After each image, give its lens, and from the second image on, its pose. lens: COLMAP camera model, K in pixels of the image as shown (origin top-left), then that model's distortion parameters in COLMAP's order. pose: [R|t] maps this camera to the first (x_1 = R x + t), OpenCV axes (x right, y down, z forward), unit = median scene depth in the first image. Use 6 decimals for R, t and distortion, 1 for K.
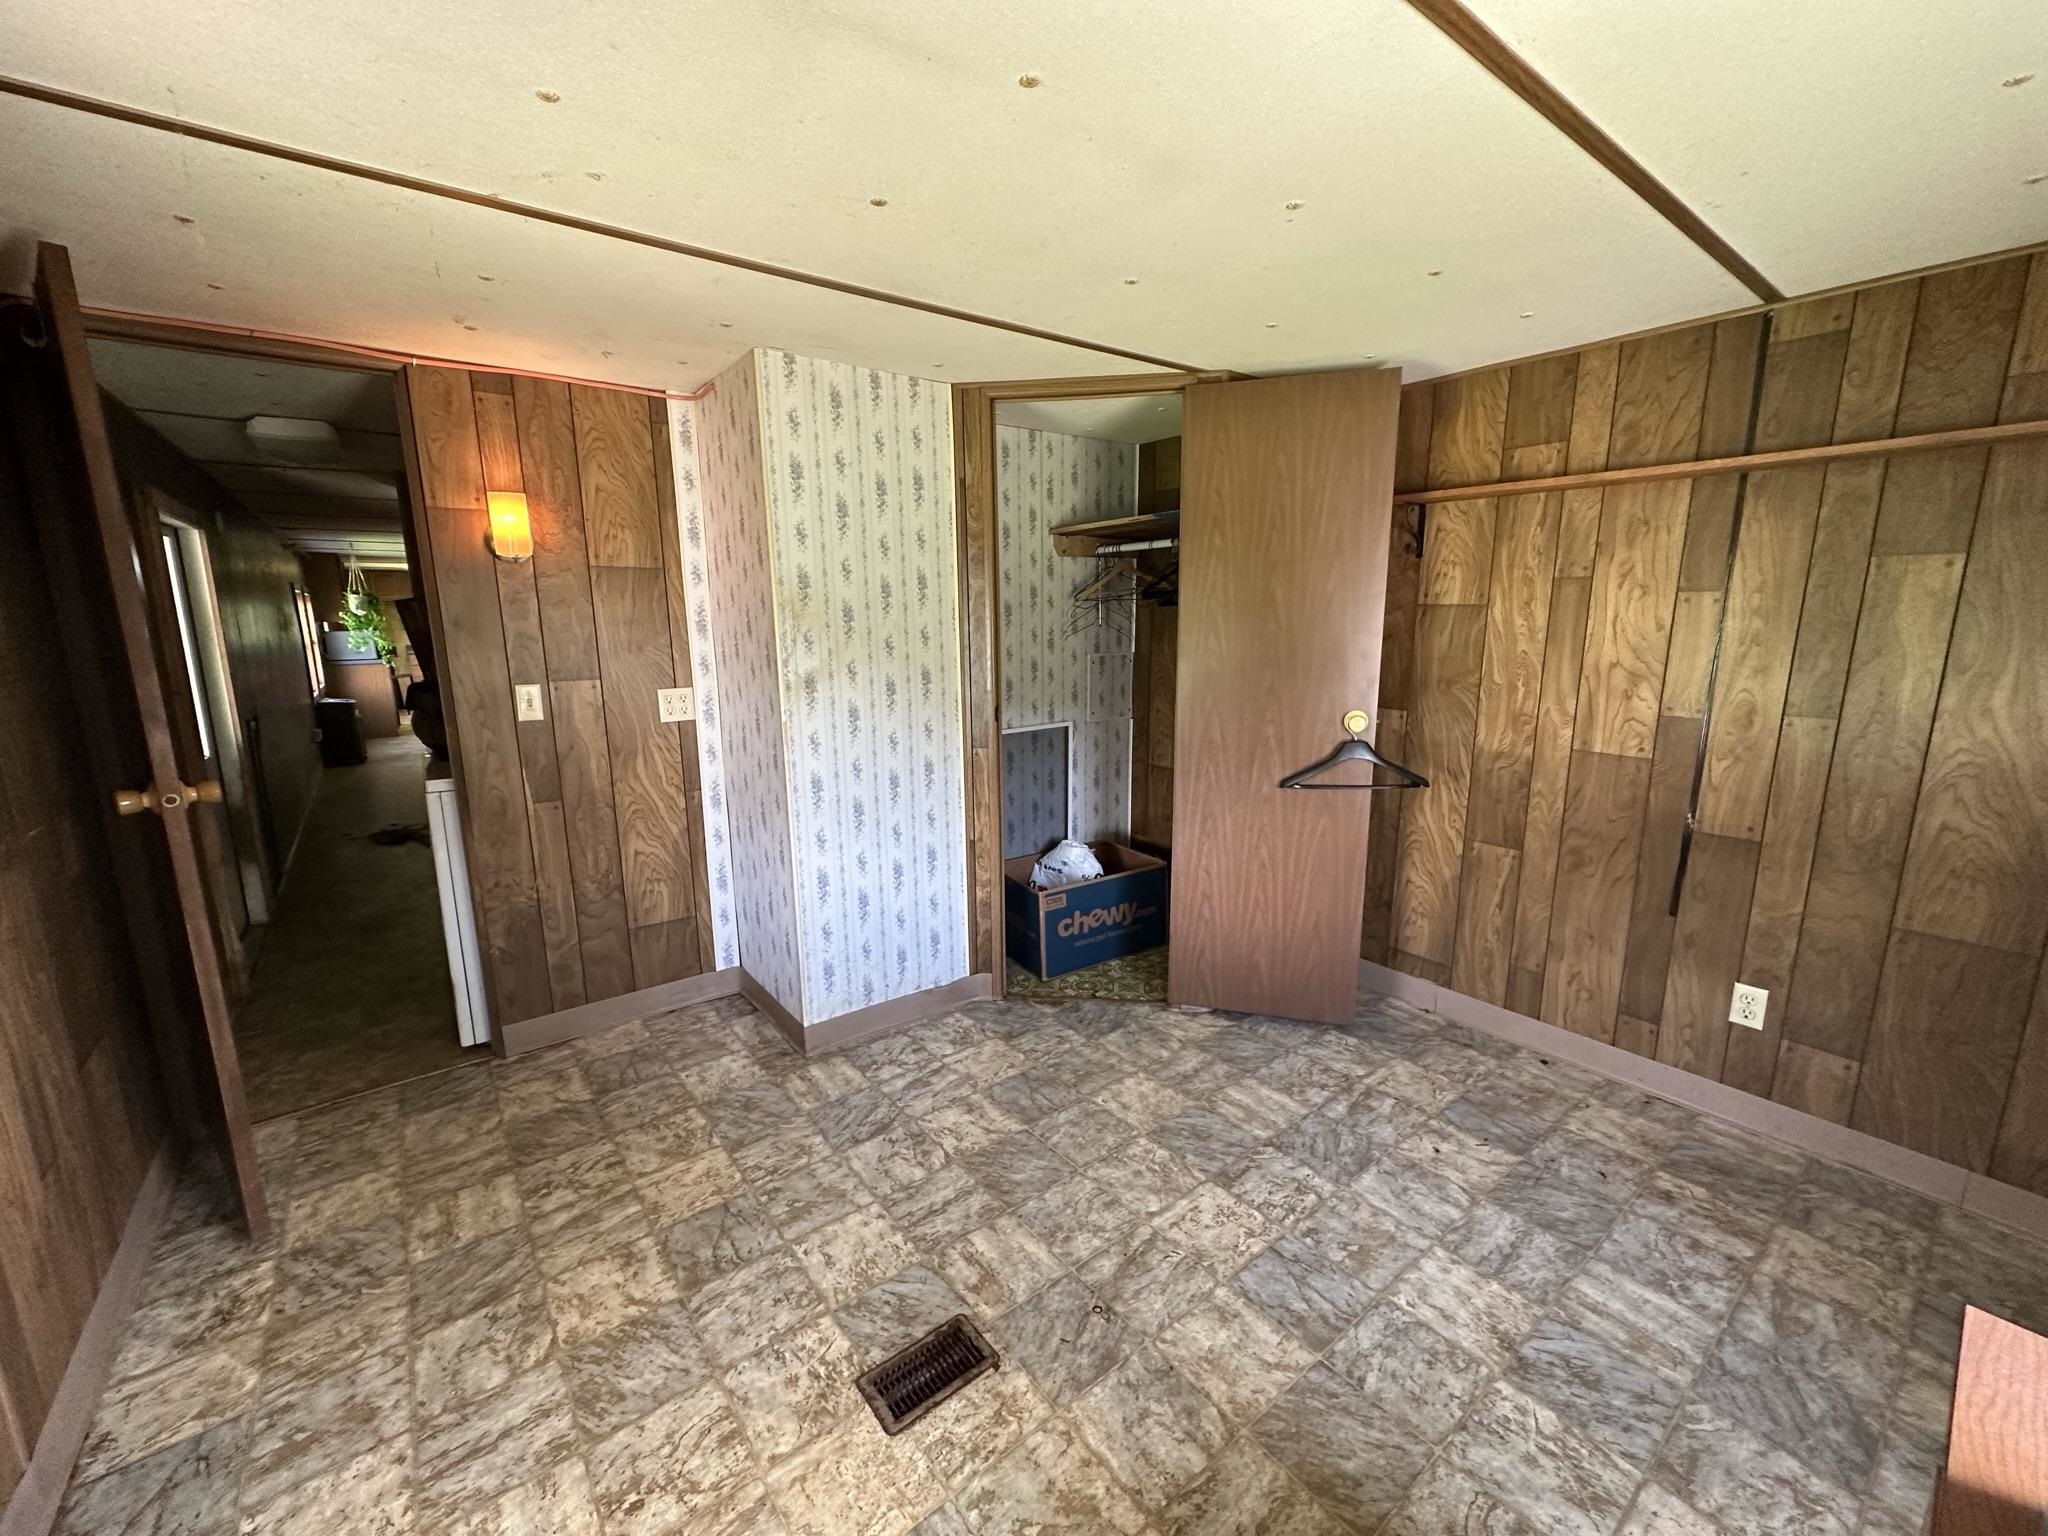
lens RADIAL K [[809.4, 0, 978.5], [0, 809.4, 700.7], [0, 0, 1]] dist [-0.006130, 0.001252]
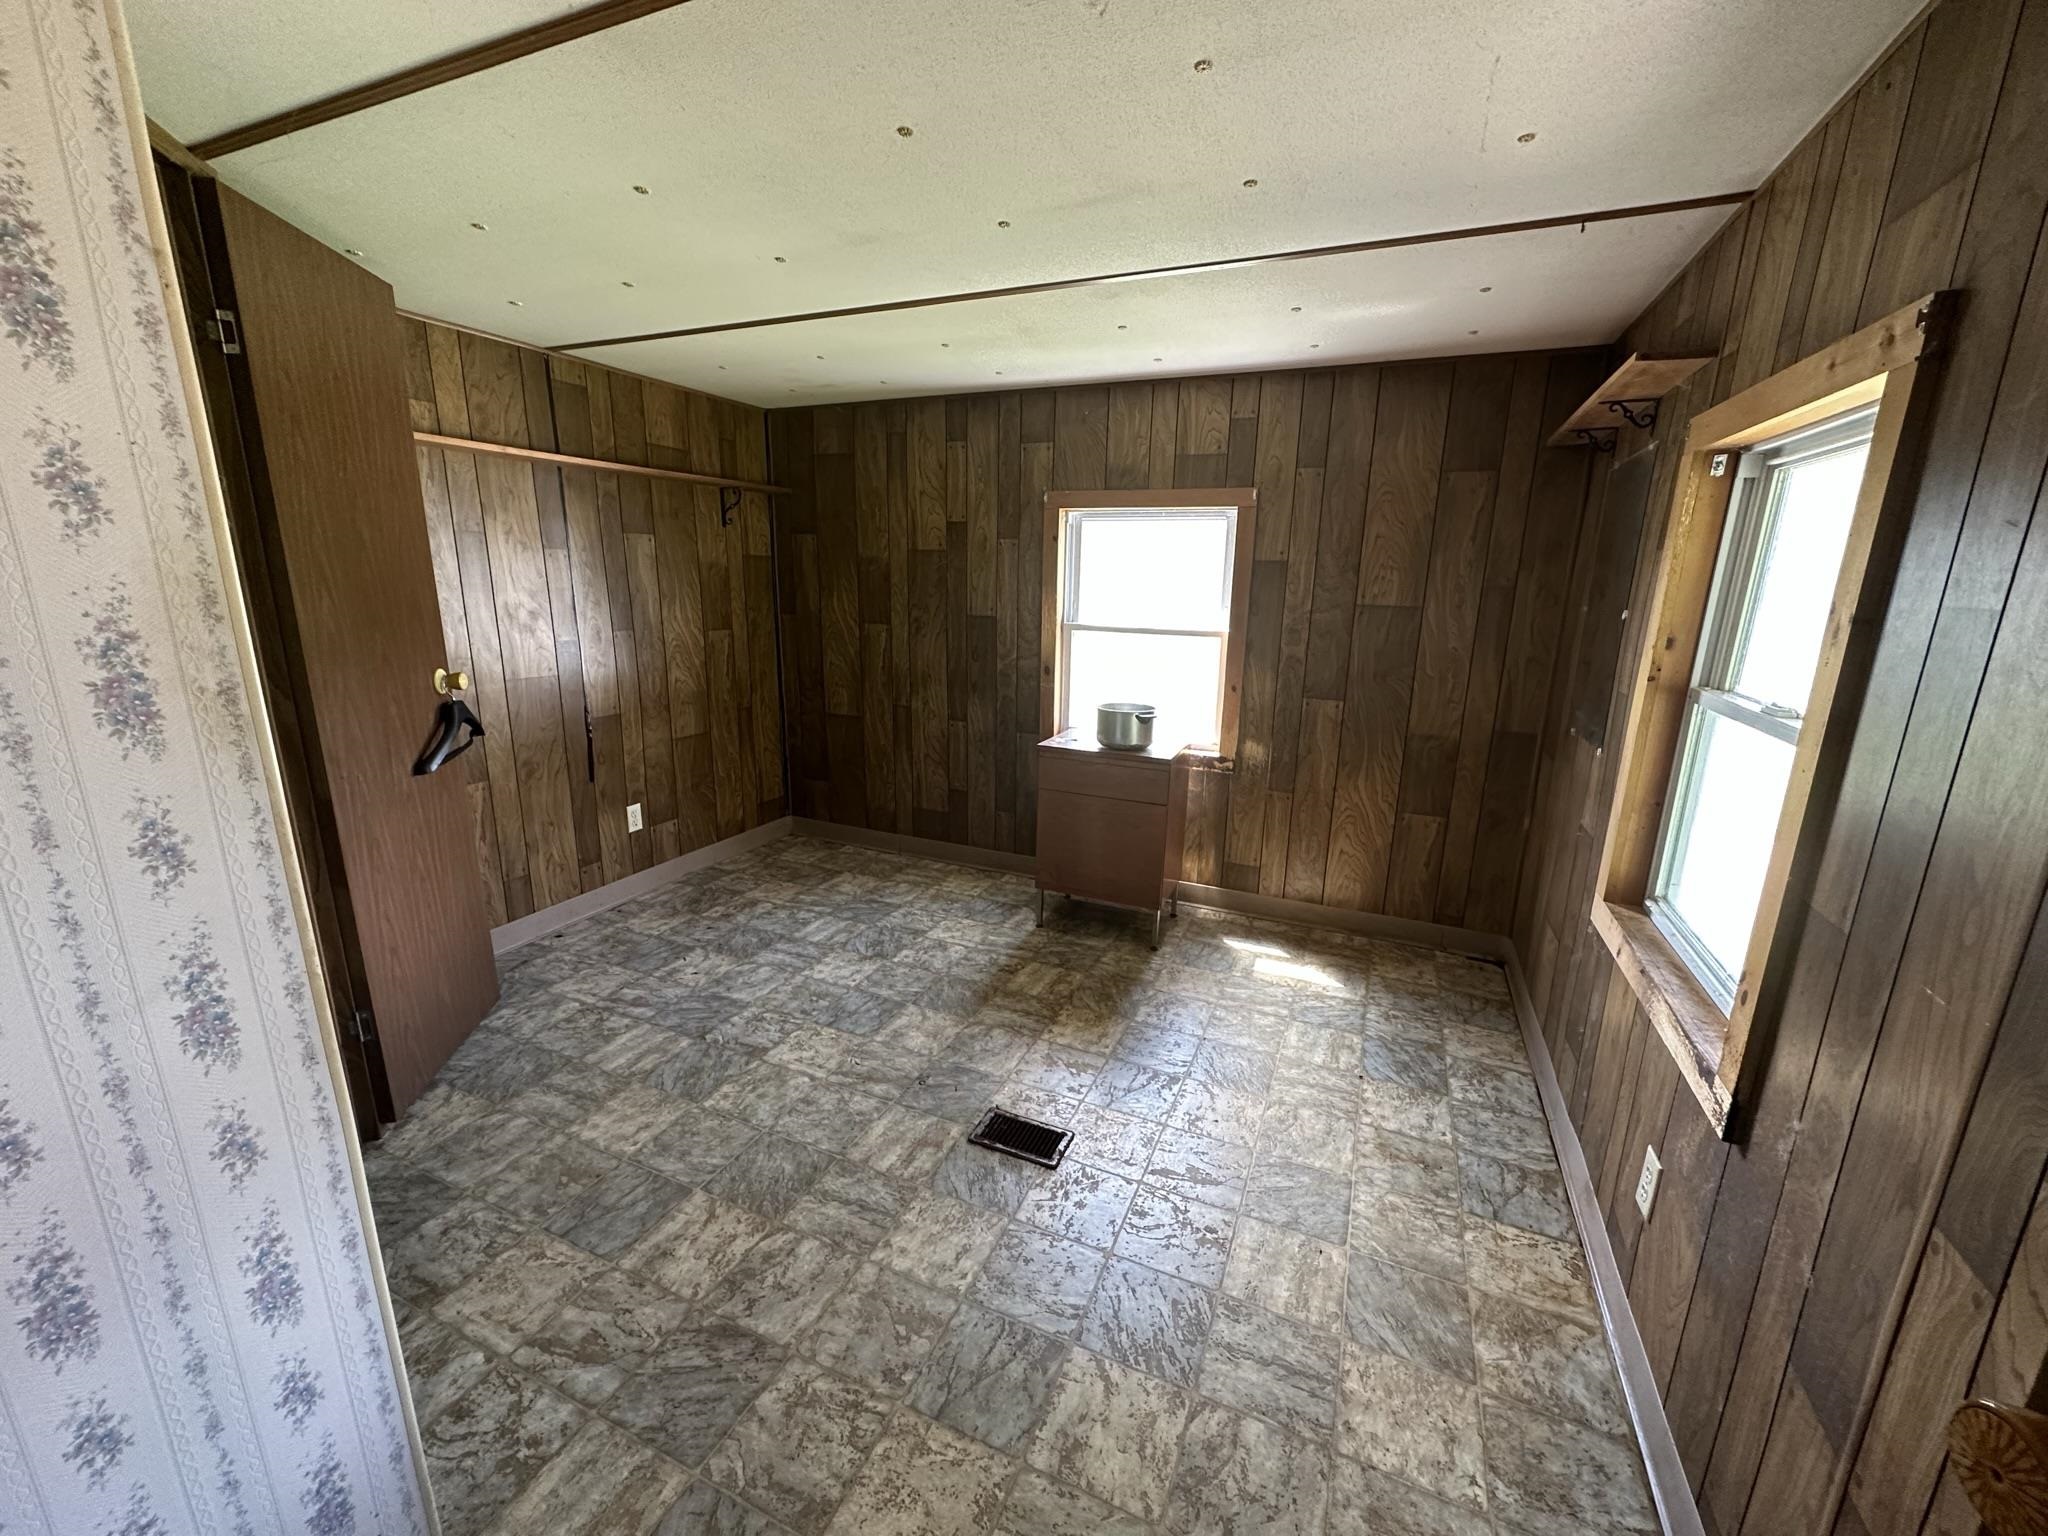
lens RADIAL K [[809.4, 0, 1038.6], [0, 809.4, 771.7], [0, 0, 1]] dist [-0.006130, 0.001252]
pose [[-0.507076, -0.207109, 0.836648, -0.906360], [0.079158, 0.955407, 0.284484, -0.119824], [-0.858258, 0.210482, -0.468070, 1.235228]]
